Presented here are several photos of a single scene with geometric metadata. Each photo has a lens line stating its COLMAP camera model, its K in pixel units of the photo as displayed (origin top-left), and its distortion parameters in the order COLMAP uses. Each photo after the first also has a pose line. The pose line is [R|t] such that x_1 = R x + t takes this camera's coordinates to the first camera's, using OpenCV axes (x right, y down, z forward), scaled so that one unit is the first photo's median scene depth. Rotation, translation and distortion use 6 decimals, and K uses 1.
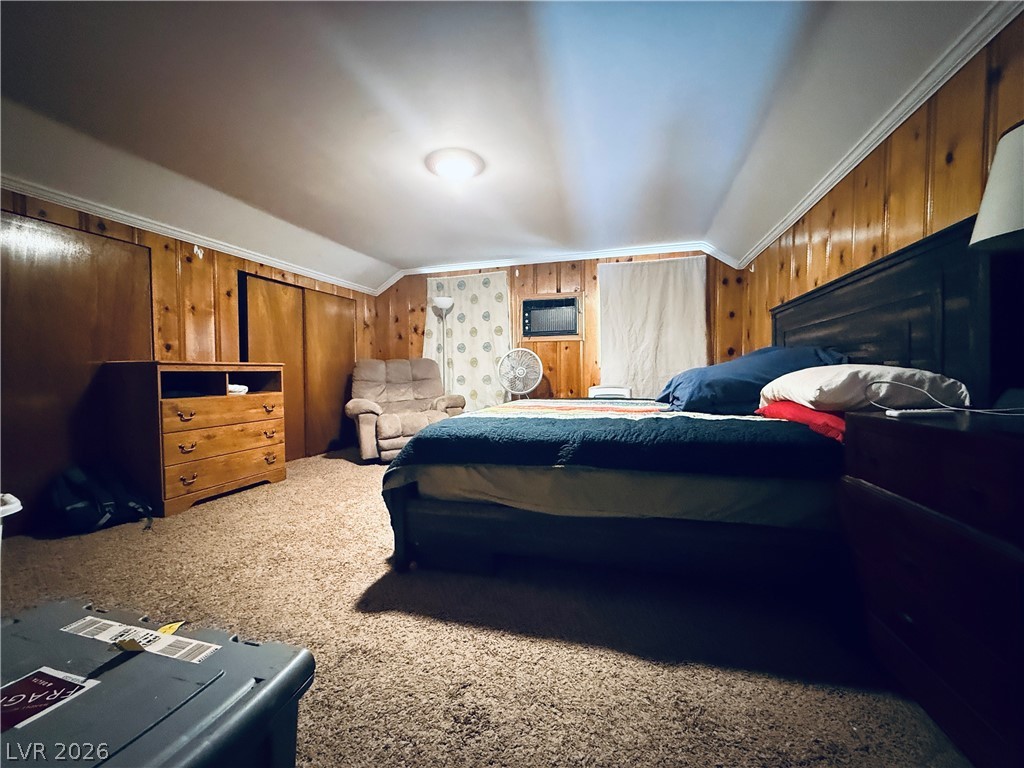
lens RADIAL K [[407.3, 0, 511.3], [0, 407.3, 387.6], [0, 0, 1]] dist [0.000182, -0.000505]
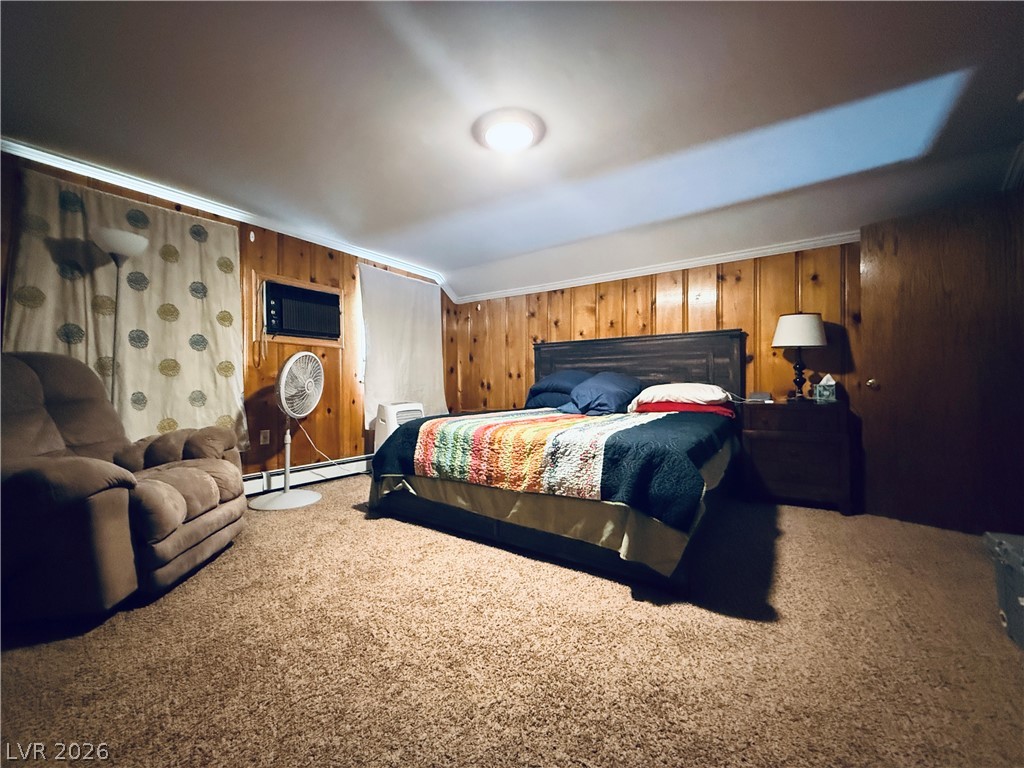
lens RADIAL K [[407.3, 0, 510.9], [0, 407.3, 387.0], [0, 0, 1]] dist [0.000182, -0.000505]
pose [[0.316600, 0.005487, 0.948543, -0.487423], [0.033257, 0.999304, -0.016881, -0.011255], [-0.947976, 0.036890, 0.316197, 0.404022]]
